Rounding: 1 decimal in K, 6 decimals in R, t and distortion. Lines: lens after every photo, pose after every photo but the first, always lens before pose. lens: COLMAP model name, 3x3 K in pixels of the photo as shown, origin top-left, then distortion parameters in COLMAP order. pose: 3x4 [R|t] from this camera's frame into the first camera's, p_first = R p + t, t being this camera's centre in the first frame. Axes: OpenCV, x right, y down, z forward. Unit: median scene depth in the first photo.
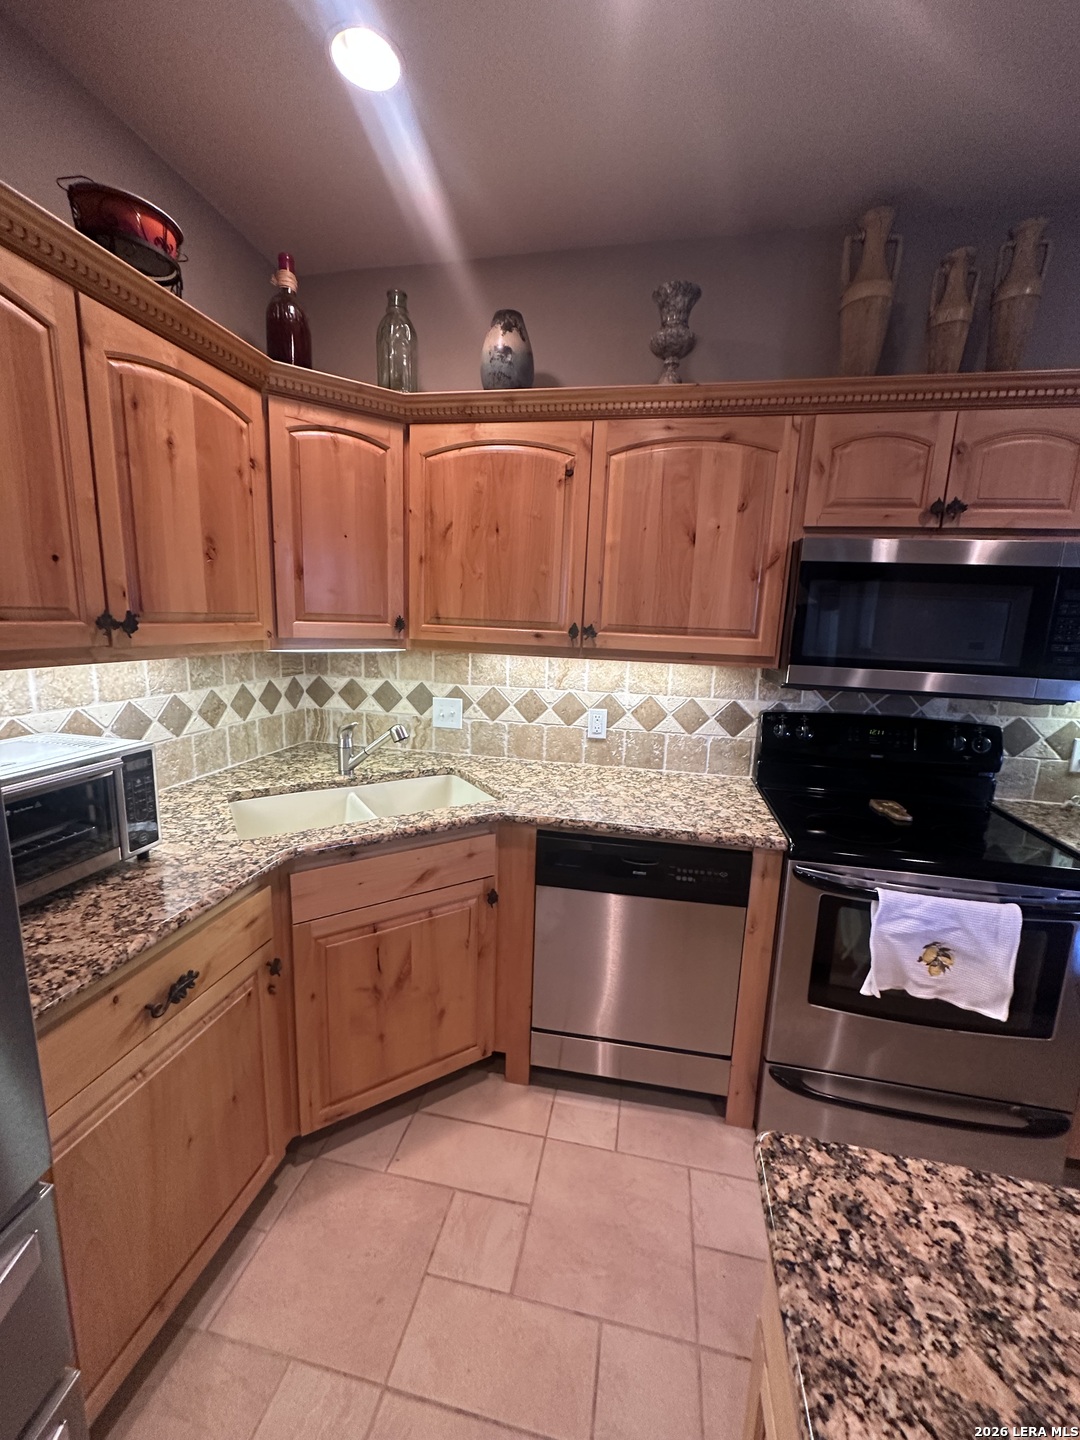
lens RADIAL K [[574.1, 0, 542.9], [0, 574.1, 719.7], [0, 0, 1]] dist [0.000498, 0.000455]
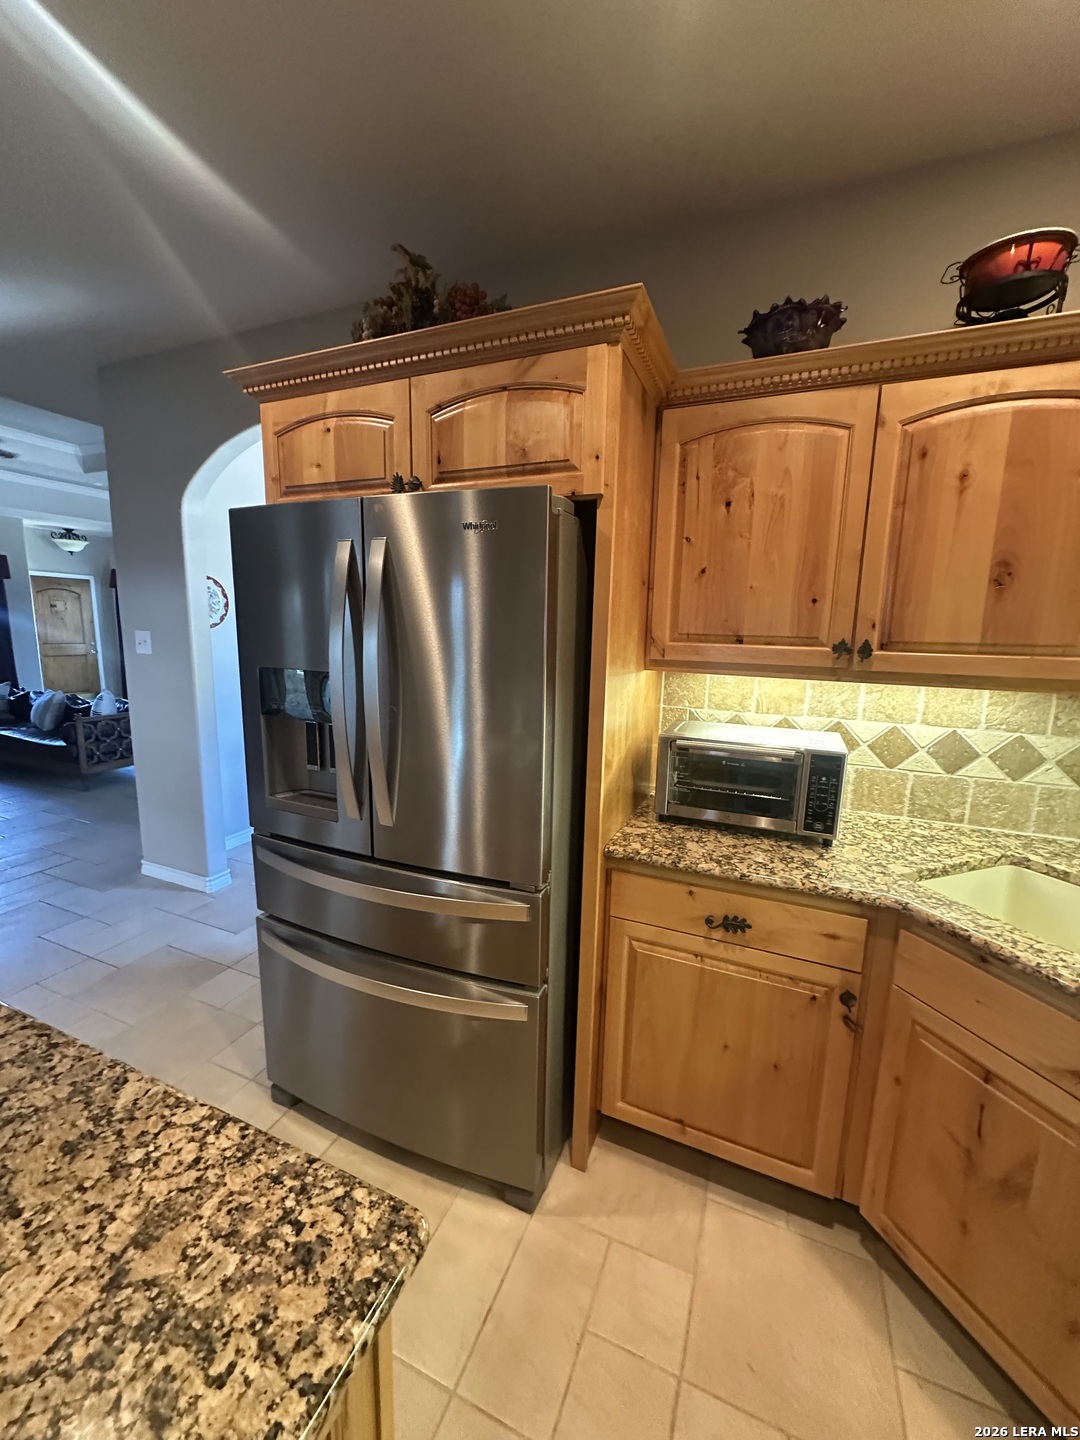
lens RADIAL K [[574.1, 0, 540.6], [0, 574.1, 718.8], [0, 0, 1]] dist [0.000498, 0.000455]
pose [[-0.203661, 0.119491, -0.971722, 0.786954], [-0.202478, 0.965926, 0.161215, -0.120790], [0.957875, 0.229586, -0.172527, 0.828959]]
